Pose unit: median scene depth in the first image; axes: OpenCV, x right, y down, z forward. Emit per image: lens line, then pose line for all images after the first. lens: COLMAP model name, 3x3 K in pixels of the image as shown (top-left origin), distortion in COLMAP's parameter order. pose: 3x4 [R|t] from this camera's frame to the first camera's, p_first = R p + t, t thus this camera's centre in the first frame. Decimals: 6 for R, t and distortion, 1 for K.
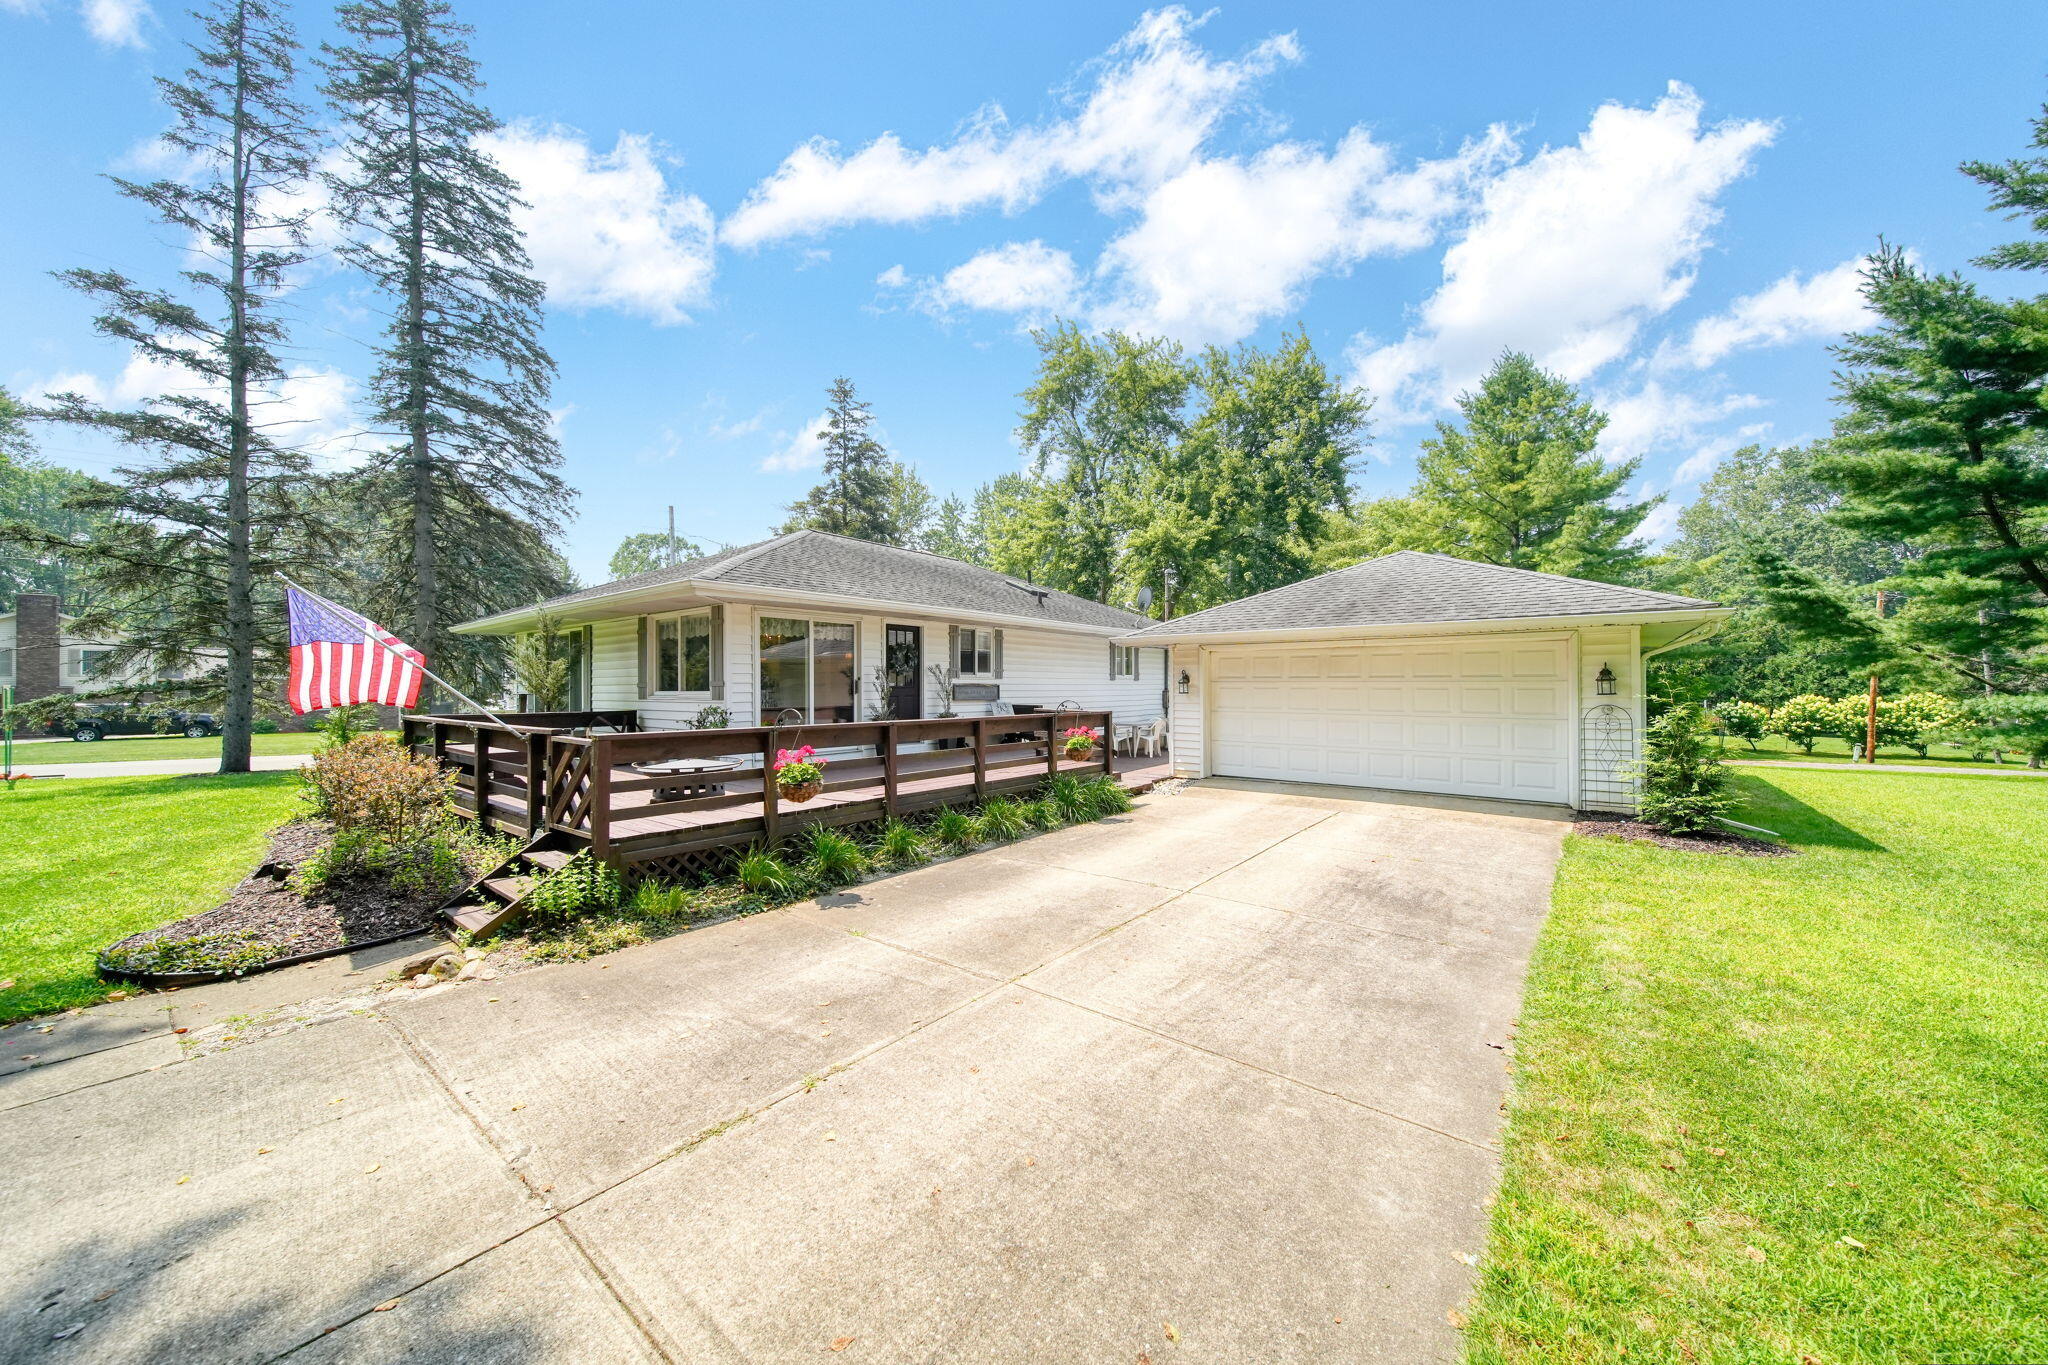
lens RADIAL K [[715.7, 0, 1025.8], [0, 715.7, 684.9], [0, 0, 1]] dist [0.000540, -0.001369]
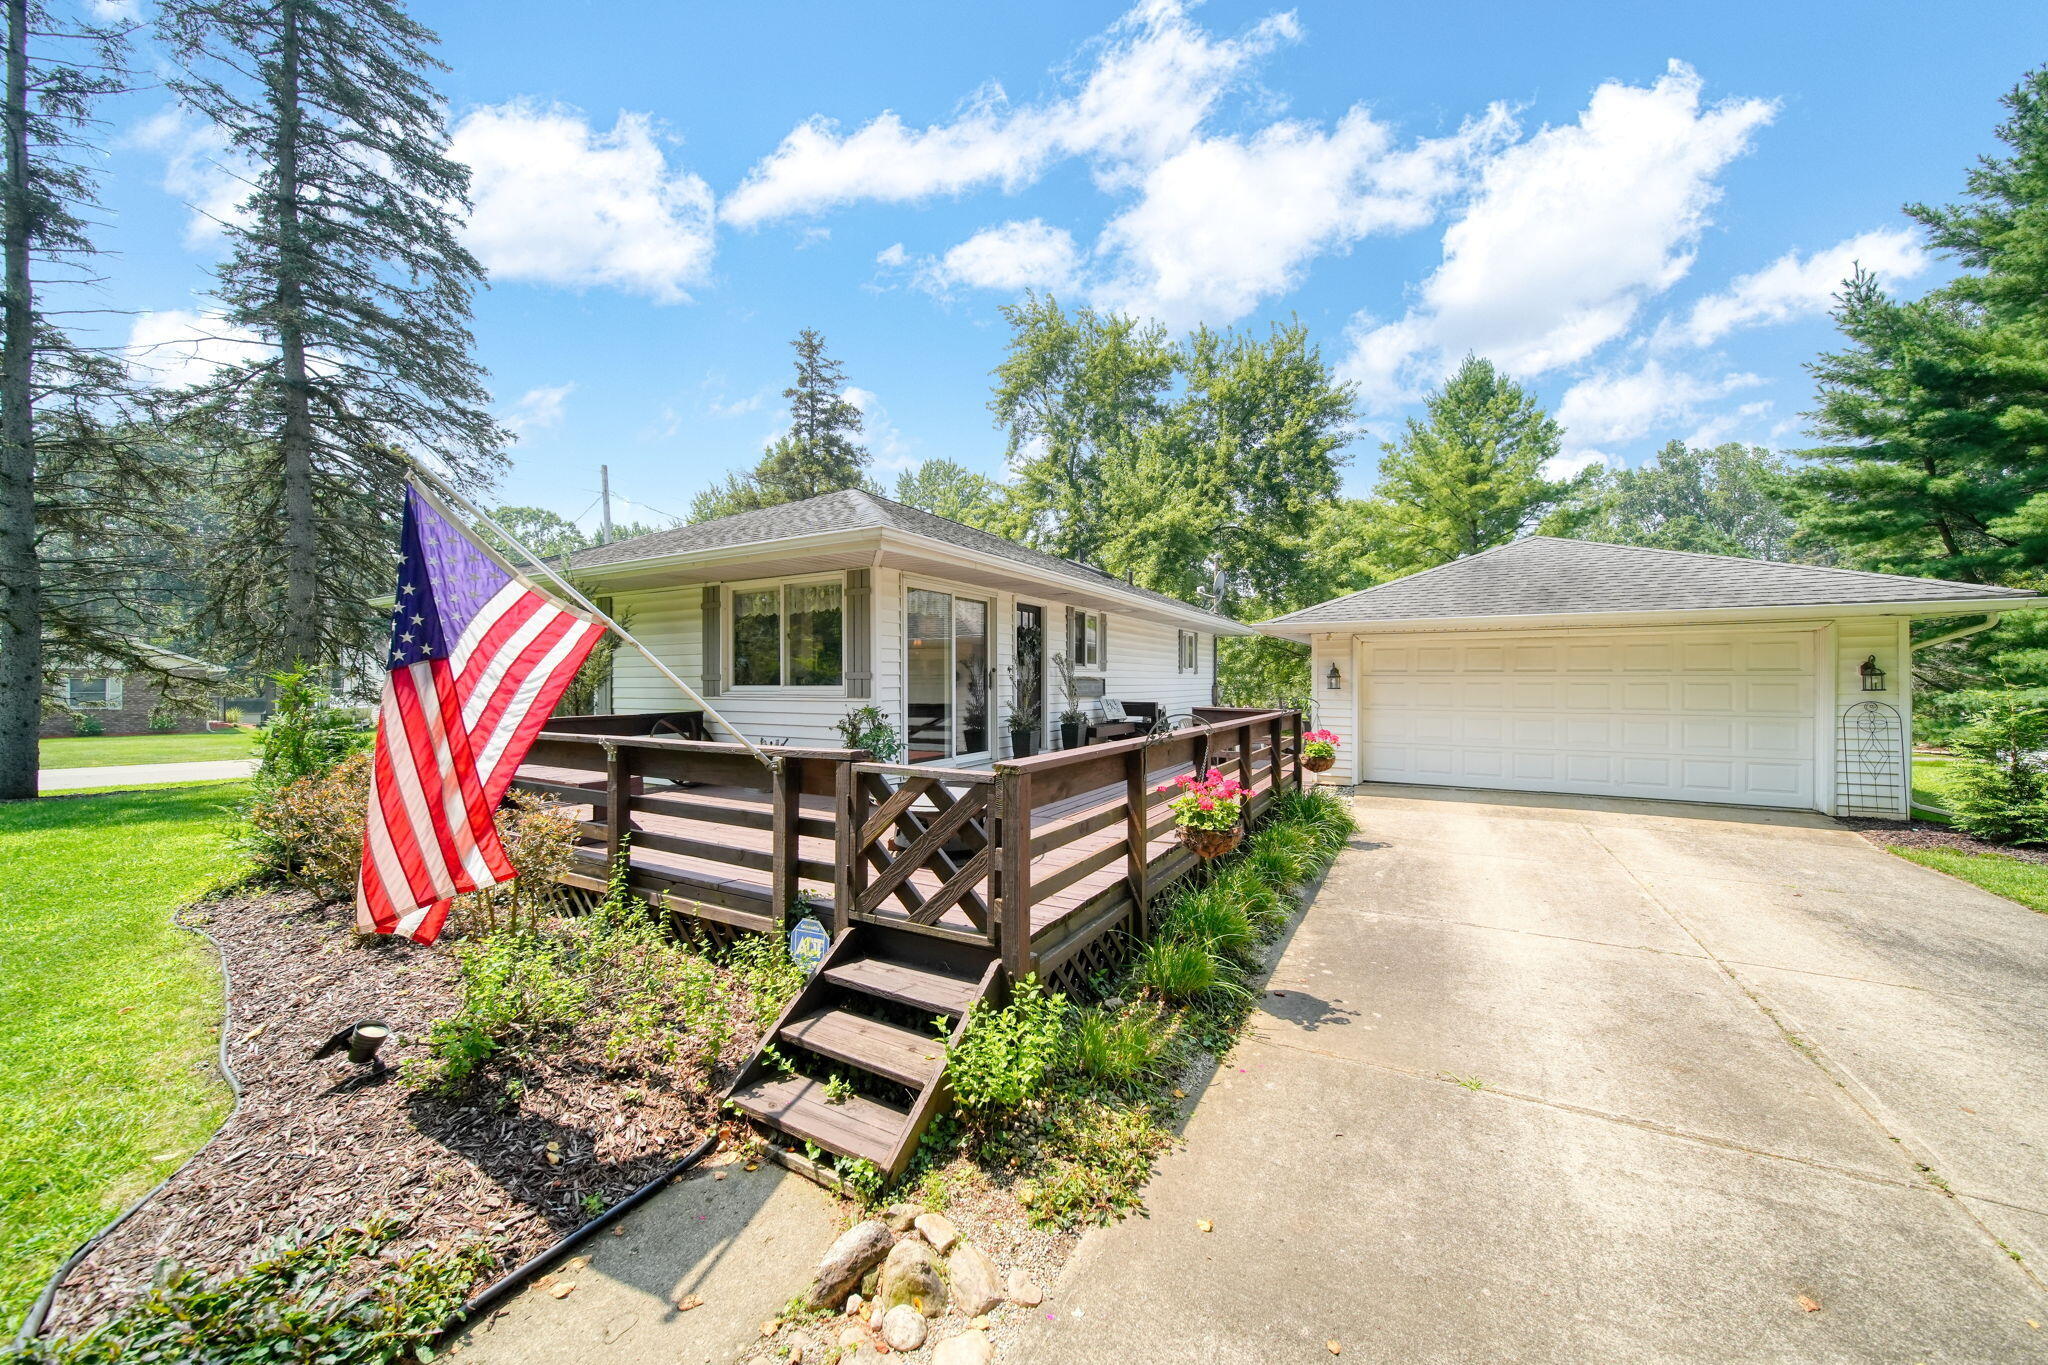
lens RADIAL K [[718.9, 0, 1030.5], [0, 718.9, 681.1], [0, 0, 1]] dist [-0.000991, -0.000718]
pose [[0.987693, 0.001967, 0.156391, -0.202736], [-0.002451, 0.999993, 0.002902, 0.000778], [-0.156384, -0.003249, 0.987691, 0.131364]]
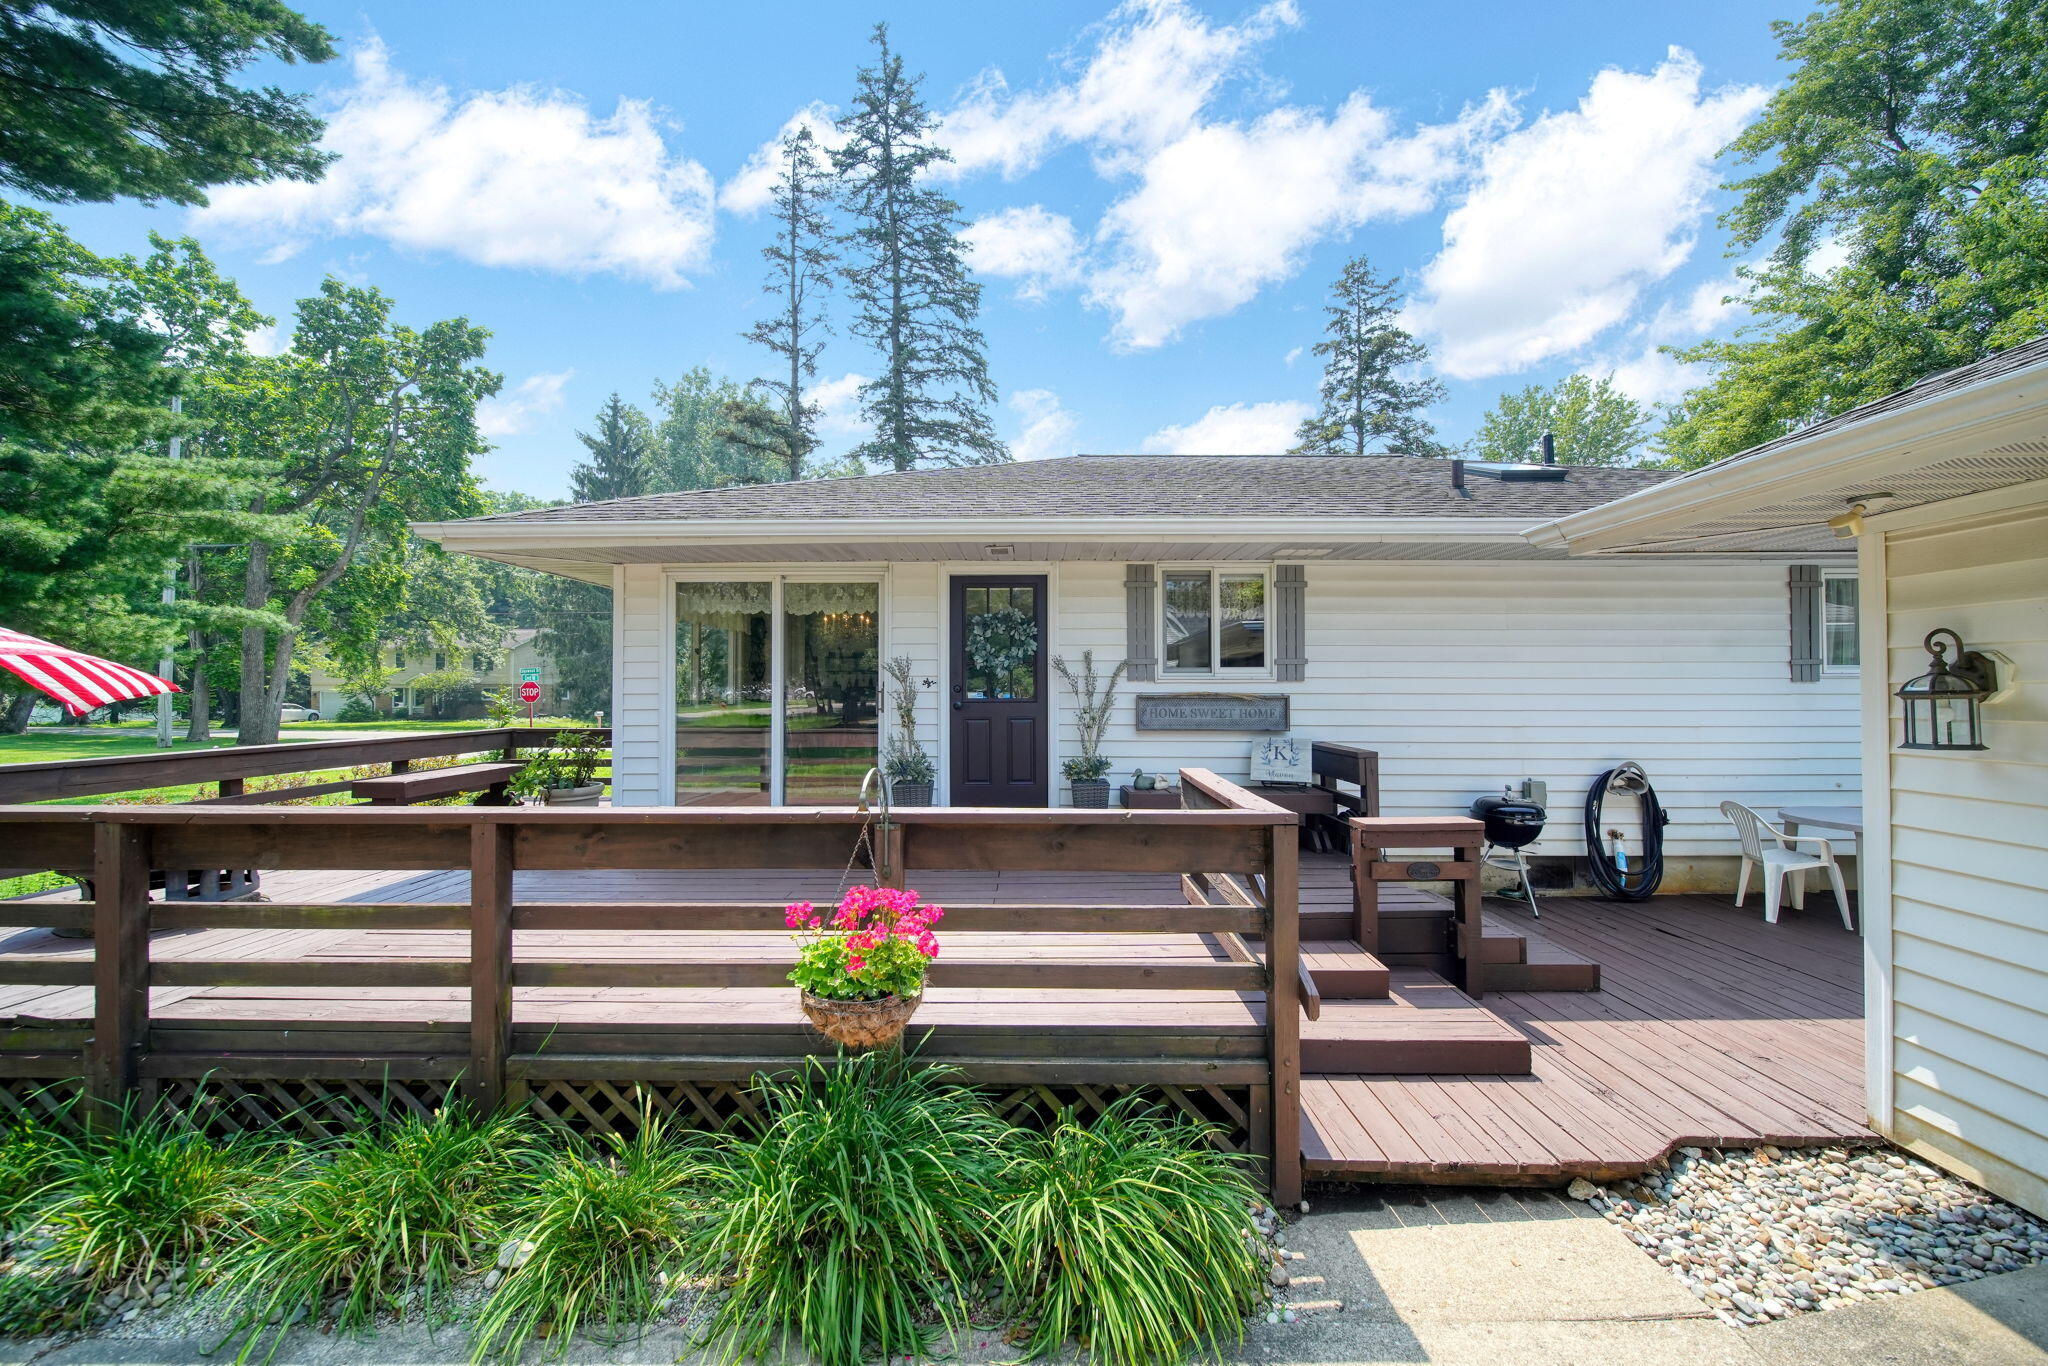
lens RADIAL K [[715.7, 0, 1025.8], [0, 715.7, 685.4], [0, 0, 1]] dist [0.000540, -0.001369]
pose [[0.621676, -0.005893, -0.783252, 0.153668], [0.003275, 0.999983, -0.004924, -0.003799], [0.783268, 0.000496, 0.621685, 0.481643]]
